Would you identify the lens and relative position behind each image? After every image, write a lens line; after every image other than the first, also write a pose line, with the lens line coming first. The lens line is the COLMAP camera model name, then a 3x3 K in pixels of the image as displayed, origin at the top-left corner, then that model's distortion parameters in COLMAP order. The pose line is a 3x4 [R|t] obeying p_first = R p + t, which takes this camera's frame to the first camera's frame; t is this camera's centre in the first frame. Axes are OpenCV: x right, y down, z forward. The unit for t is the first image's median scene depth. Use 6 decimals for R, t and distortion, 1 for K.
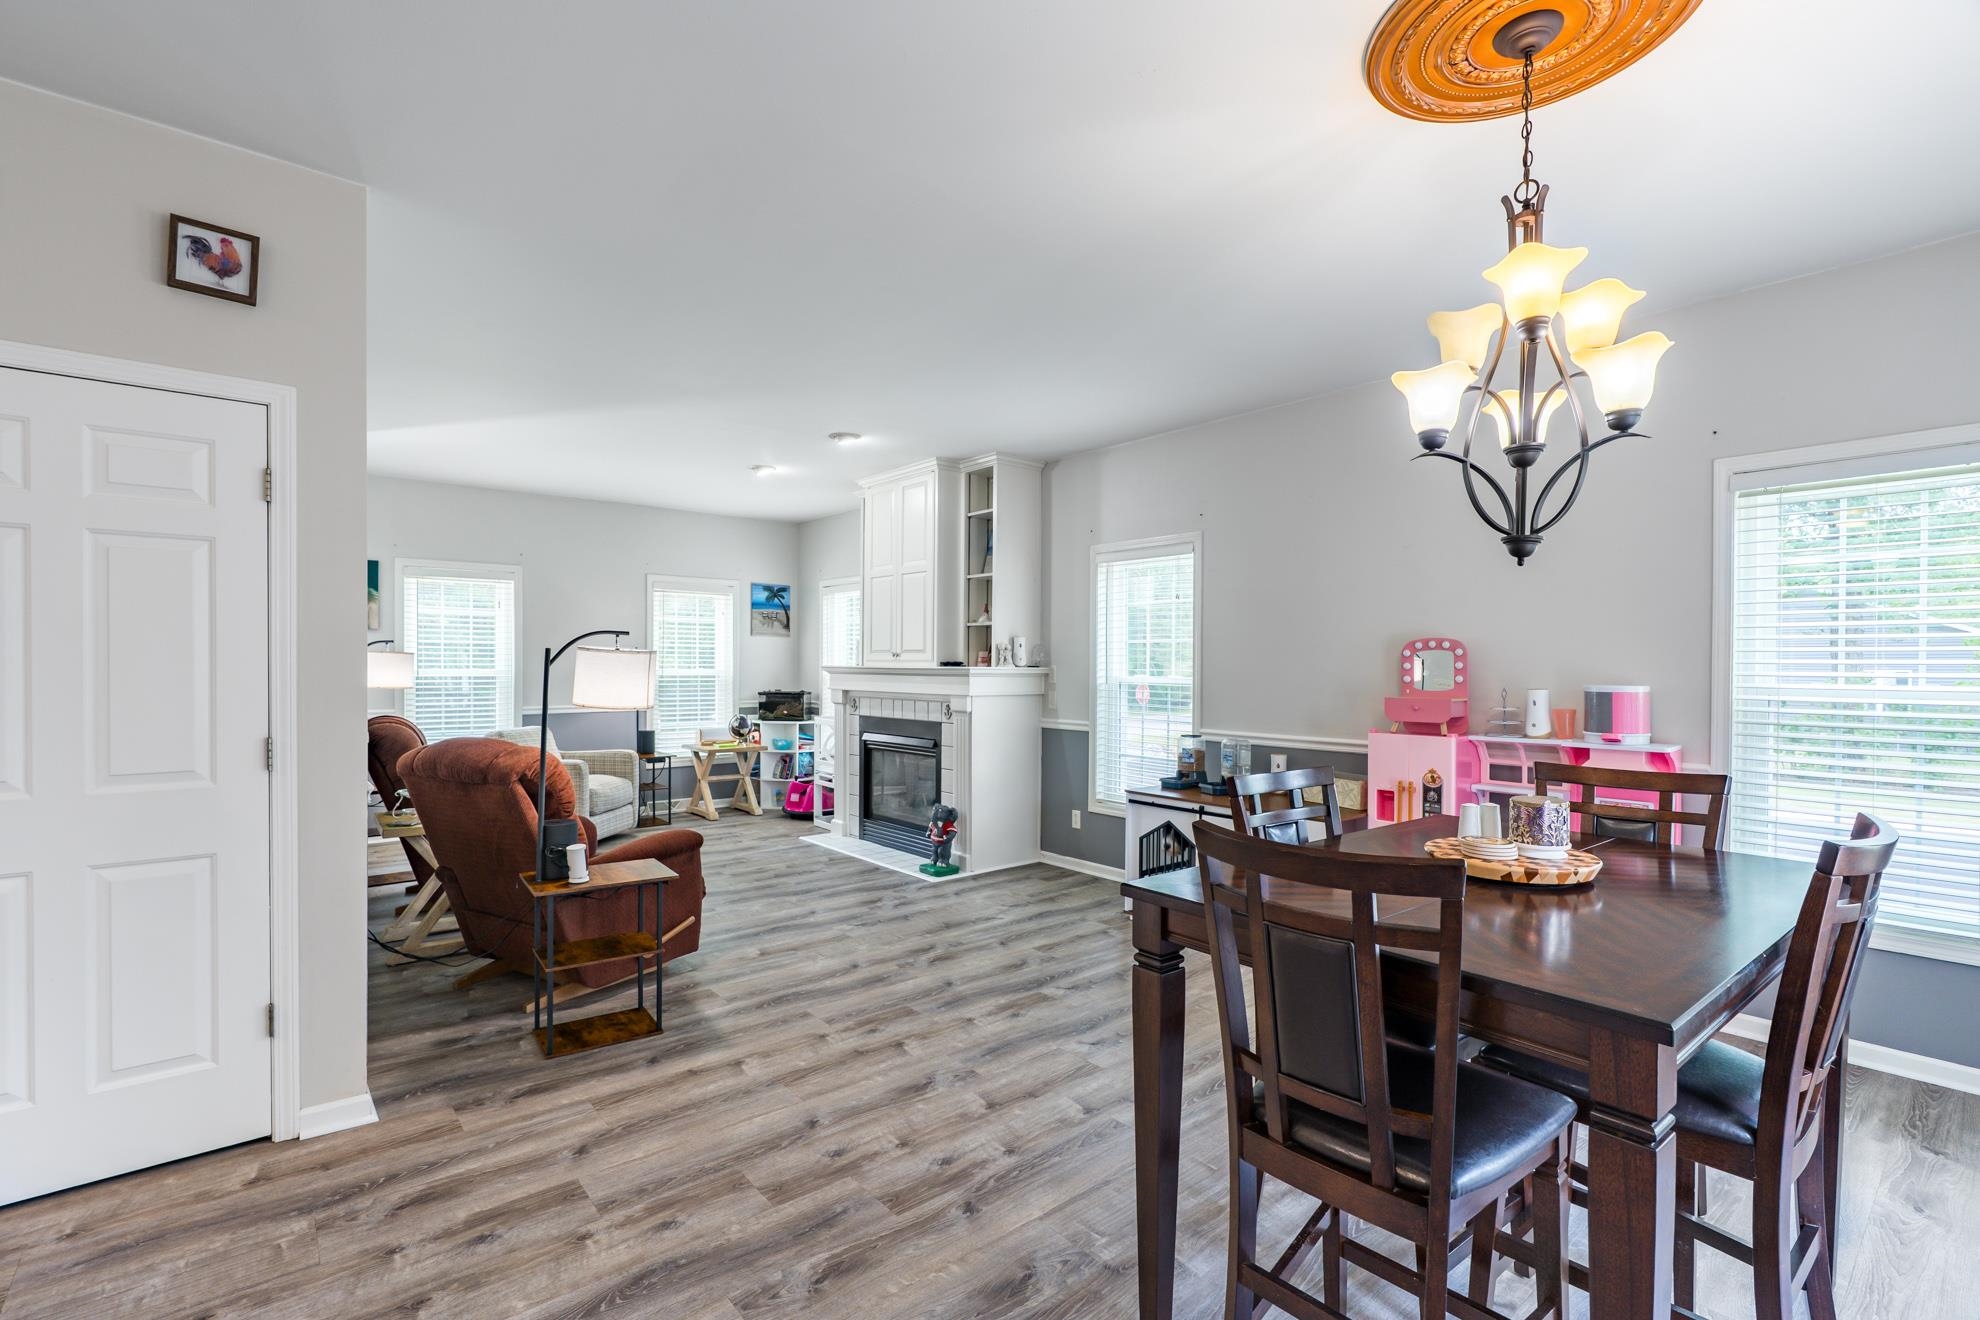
lens RADIAL K [[873.7, 0, 983.3], [0, 873.7, 665.6], [0, 0, 1]] dist [-0.000135, -0.000111]
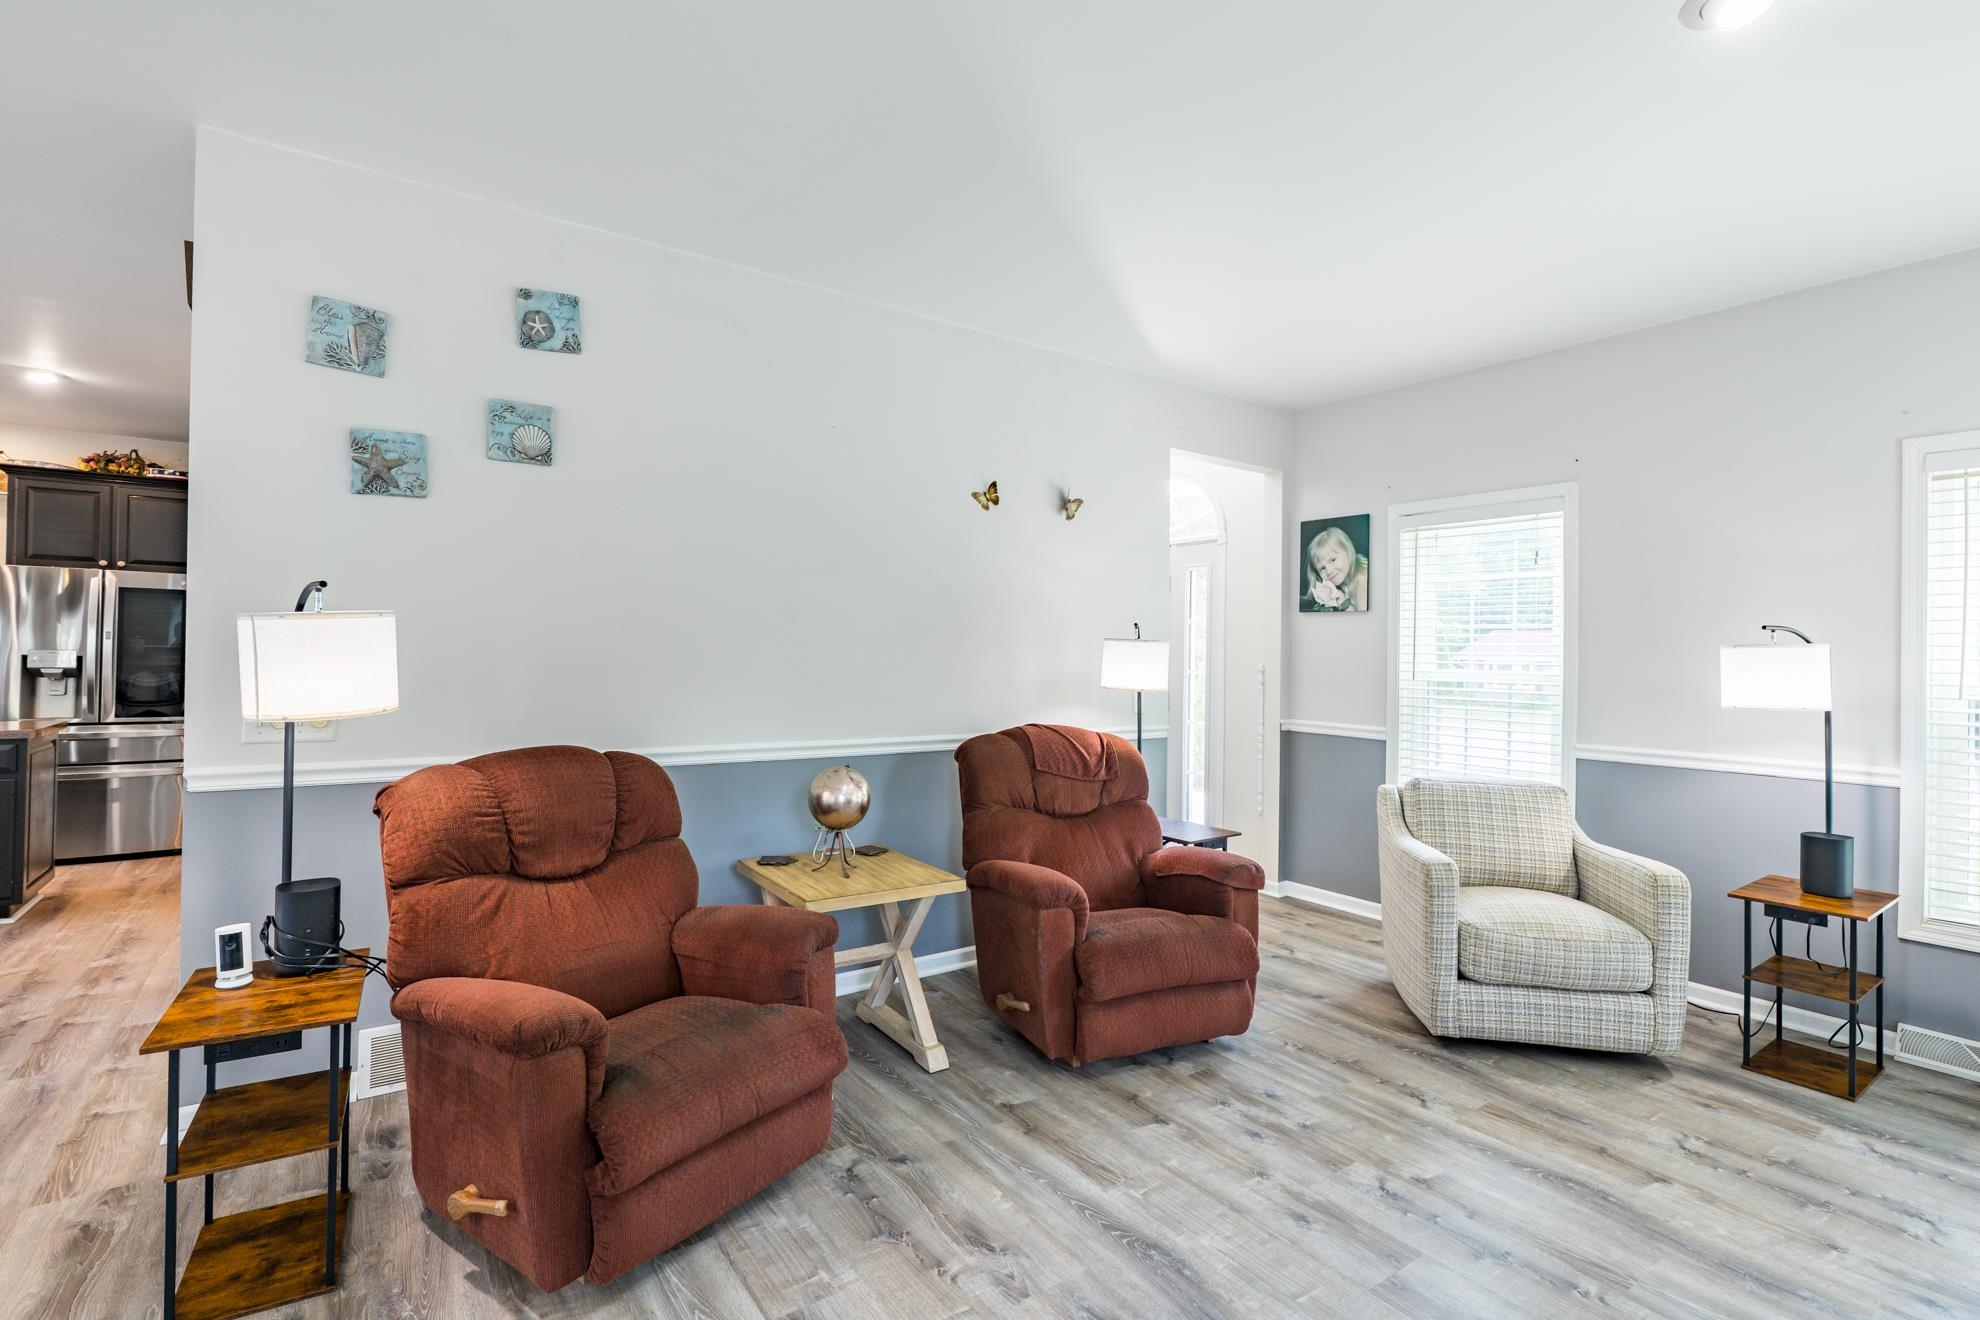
lens RADIAL K [[908.5, 0, 957.7], [0, 908.5, 641.8], [0, 0, 1]] dist [-0.001205, -0.000570]
pose [[-0.087874, -0.015508, -0.996011, 0.119891], [-0.017721, 0.999745, -0.014003, -0.000053], [0.995974, 0.016420, -0.088126, 1.289905]]
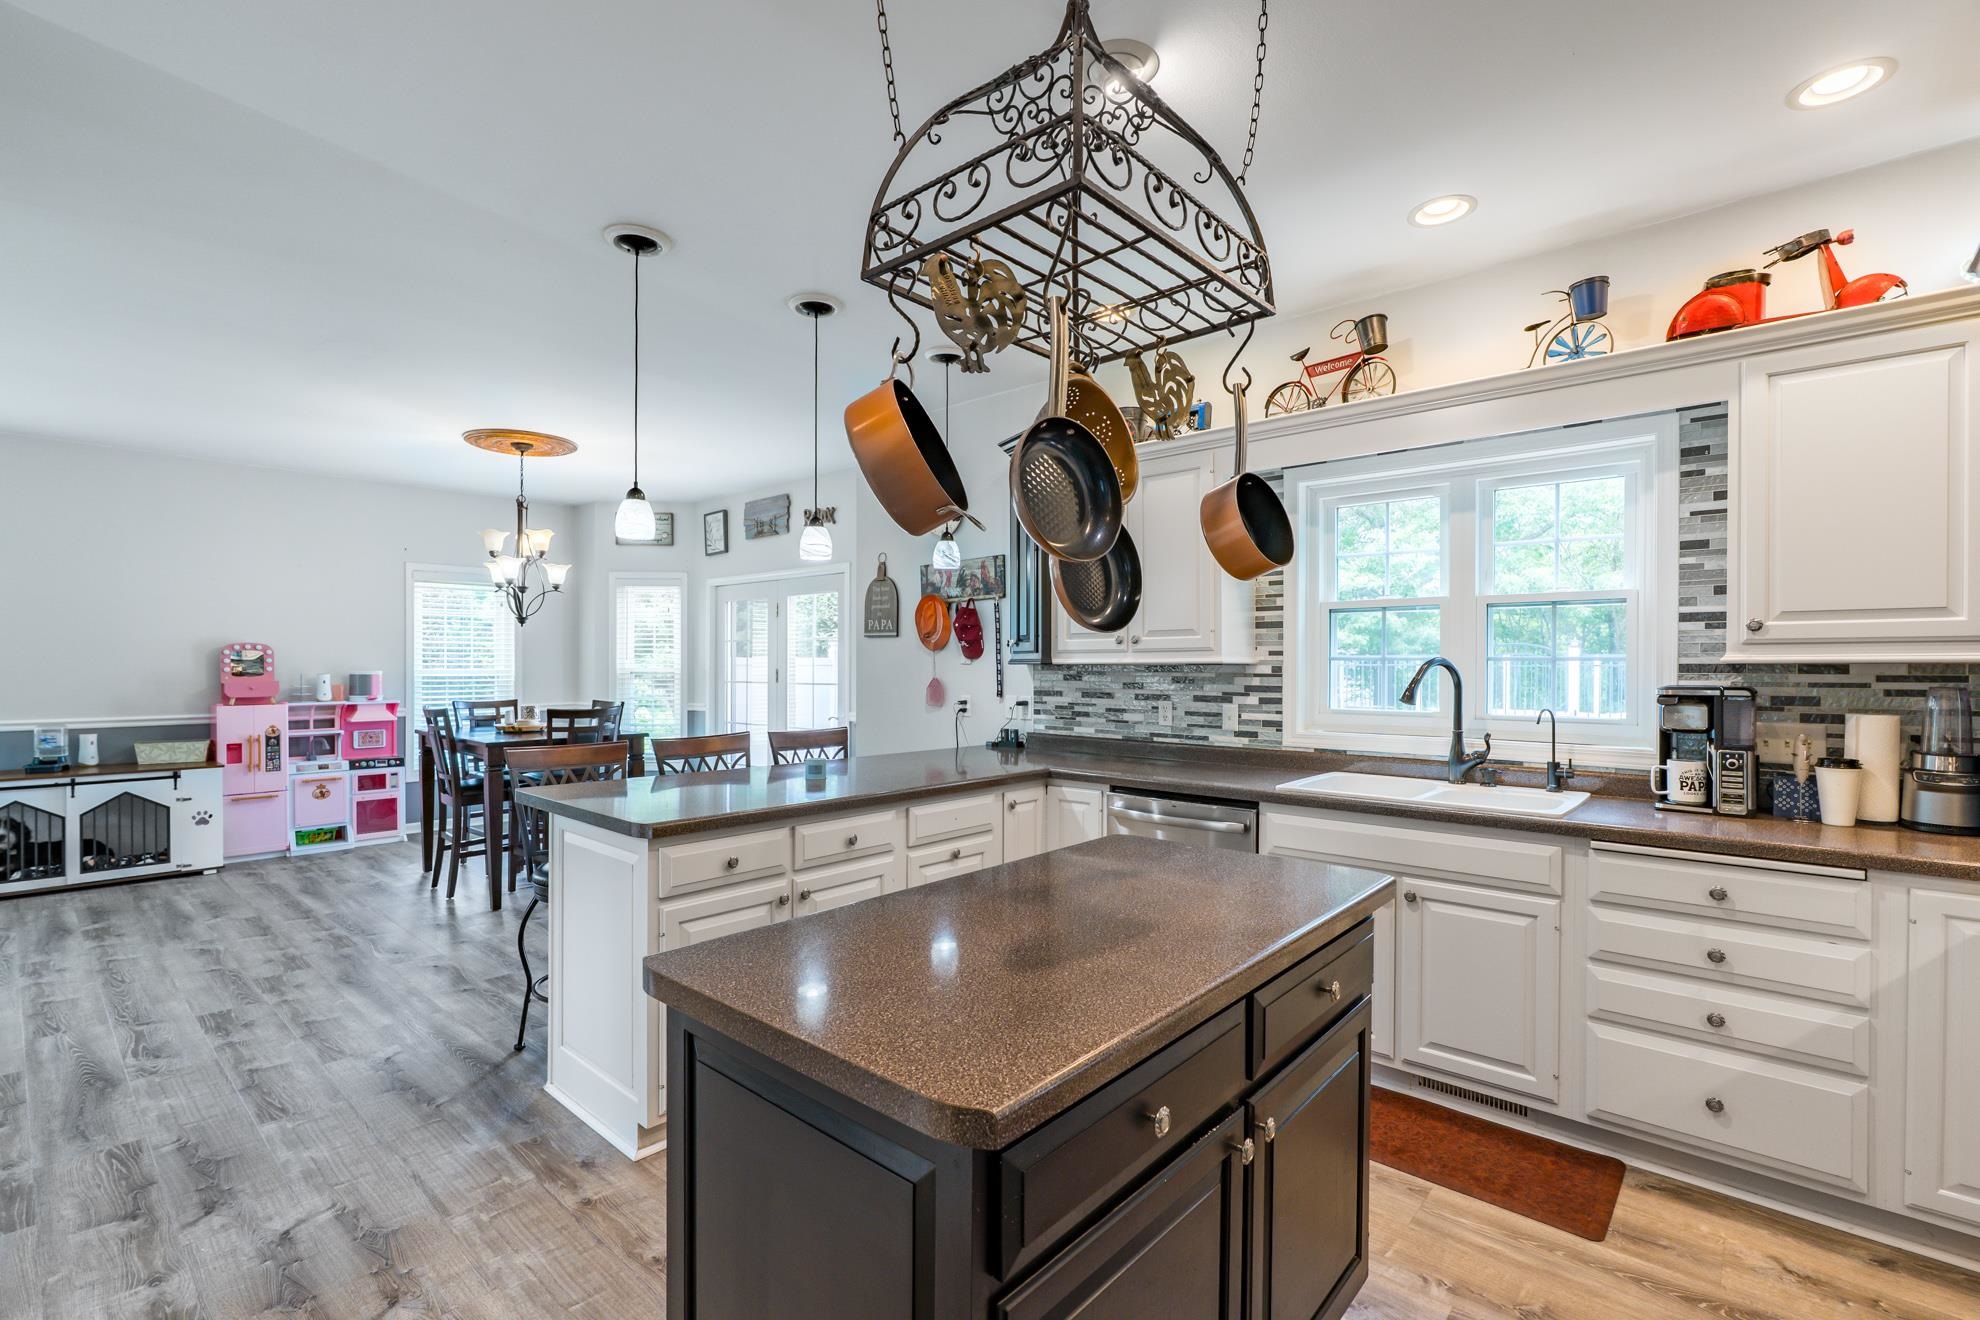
lens RADIAL K [[891.9, 0, 975.2], [0, 891.9, 658.4], [0, 0, 1]] dist [-0.003998, 0.000379]
pose [[-0.143670, 0.002685, 0.989622, -1.274672], [-0.001104, 0.999995, -0.002874, -0.000389], [-0.989625, -0.001505, -0.143667, -0.037015]]
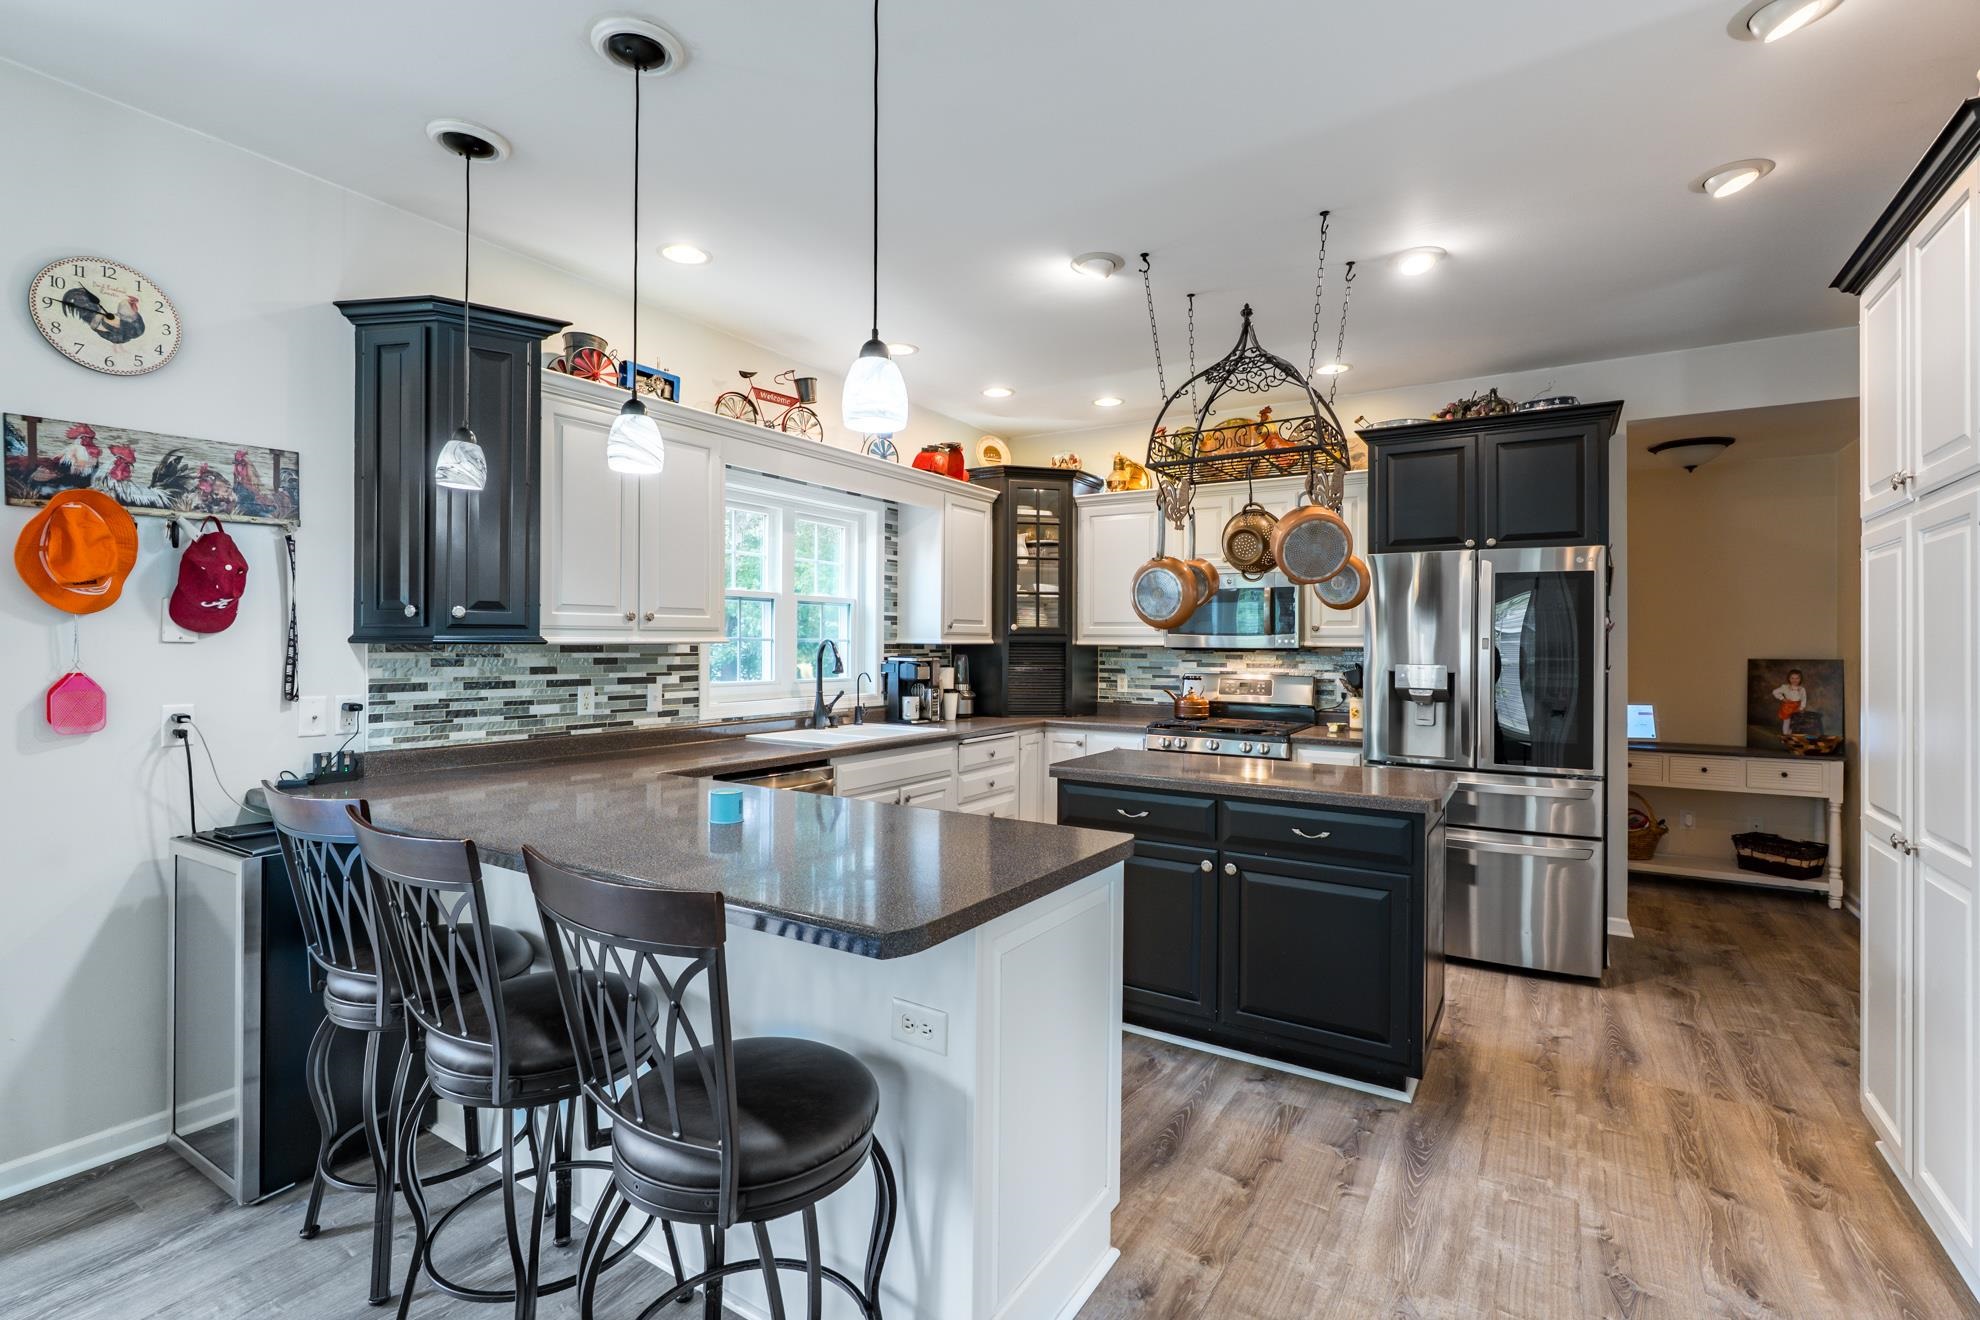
lens RADIAL K [[900.8, 0, 997.2], [0, 900.8, 635.0], [0, 0, 1]] dist [-0.019965, 0.000244]
pose [[-0.948787, -0.012523, -0.315668, -0.374130], [-0.010405, 0.999911, -0.008394, -0.002312], [0.315745, -0.004680, -0.948833, 0.588114]]
